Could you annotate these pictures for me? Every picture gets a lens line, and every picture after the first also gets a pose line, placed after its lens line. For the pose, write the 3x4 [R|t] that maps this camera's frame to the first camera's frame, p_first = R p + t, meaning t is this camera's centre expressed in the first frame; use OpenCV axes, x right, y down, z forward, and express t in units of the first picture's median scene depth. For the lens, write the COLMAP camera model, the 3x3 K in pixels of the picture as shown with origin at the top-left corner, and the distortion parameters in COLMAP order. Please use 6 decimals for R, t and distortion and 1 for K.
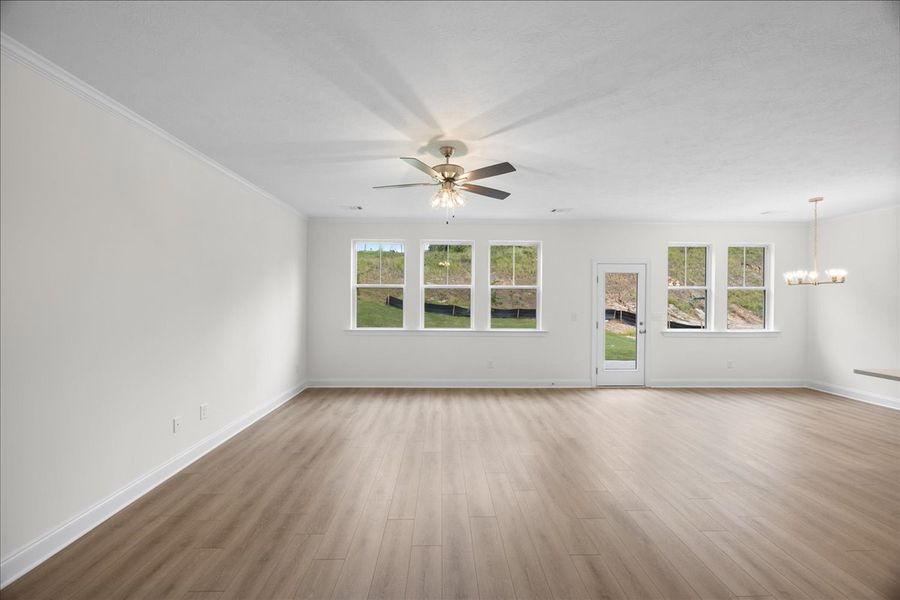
lens RADIAL K [[340.6, 0, 450.0], [0, 340.6, 300.0], [0, 0, 1]] dist [-0.000537, 0.000309]
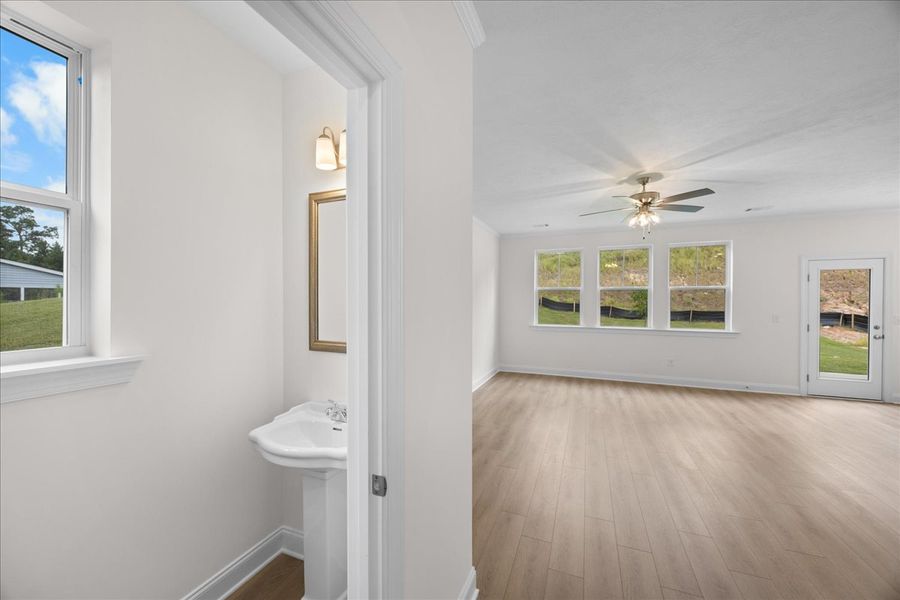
lens RADIAL K [[340.6, 0, 450.0], [0, 340.6, 300.0], [0, 0, 1]] dist [-0.000537, 0.000309]
pose [[0.917995, -0.003159, -0.396580, -0.103123], [0.001930, 0.999992, -0.003498, 0.000625], [0.396588, 0.002445, 0.917994, -0.260118]]
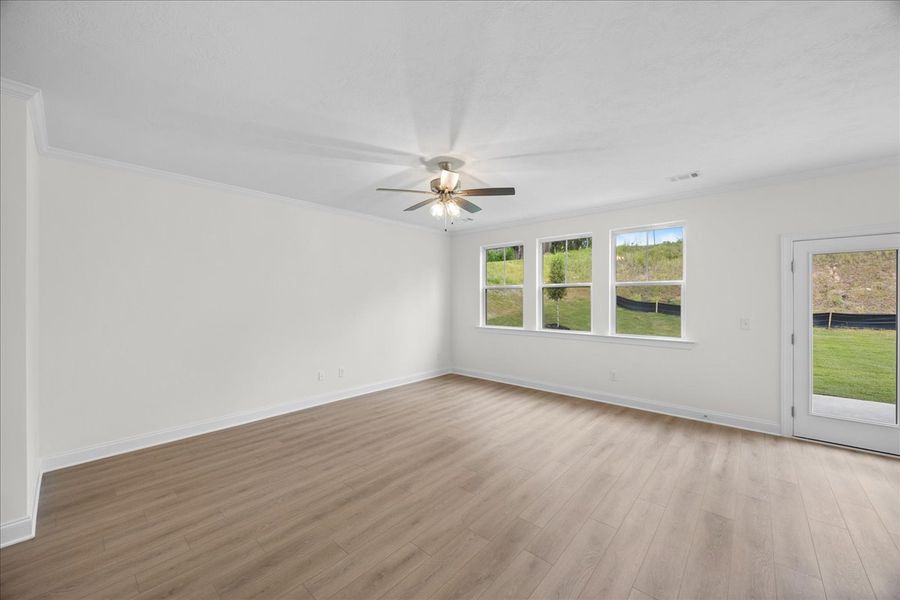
lens RADIAL K [[341.8, 0, 447.0], [0, 341.8, 298.0], [0, 0, 1]] dist [-0.001279, -0.000005]
pose [[0.731518, -0.007413, -0.681782, 0.471239], [0.003169, 0.999967, -0.007471, 0.000815], [0.681814, 0.003305, 0.731518, 0.121309]]
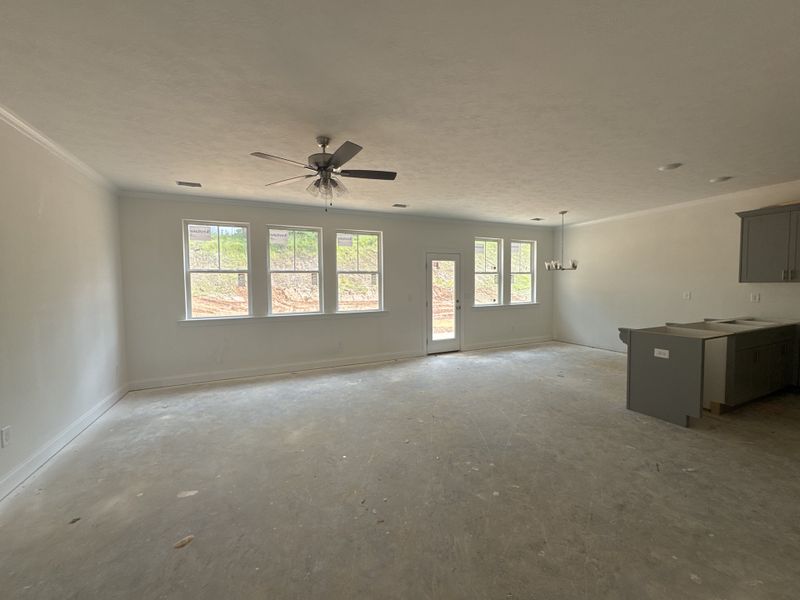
lens RADIAL K [[321.0, 0, 400.8], [0, 321.0, 297.8], [0, 0, 1]] dist [-0.000071, 0.000702]
pose [[0.916391, -0.033451, 0.398884, -0.125713], [0.017756, 0.998918, 0.042978, 0.001340], [-0.399890, -0.032302, 0.915994, -0.002427]]
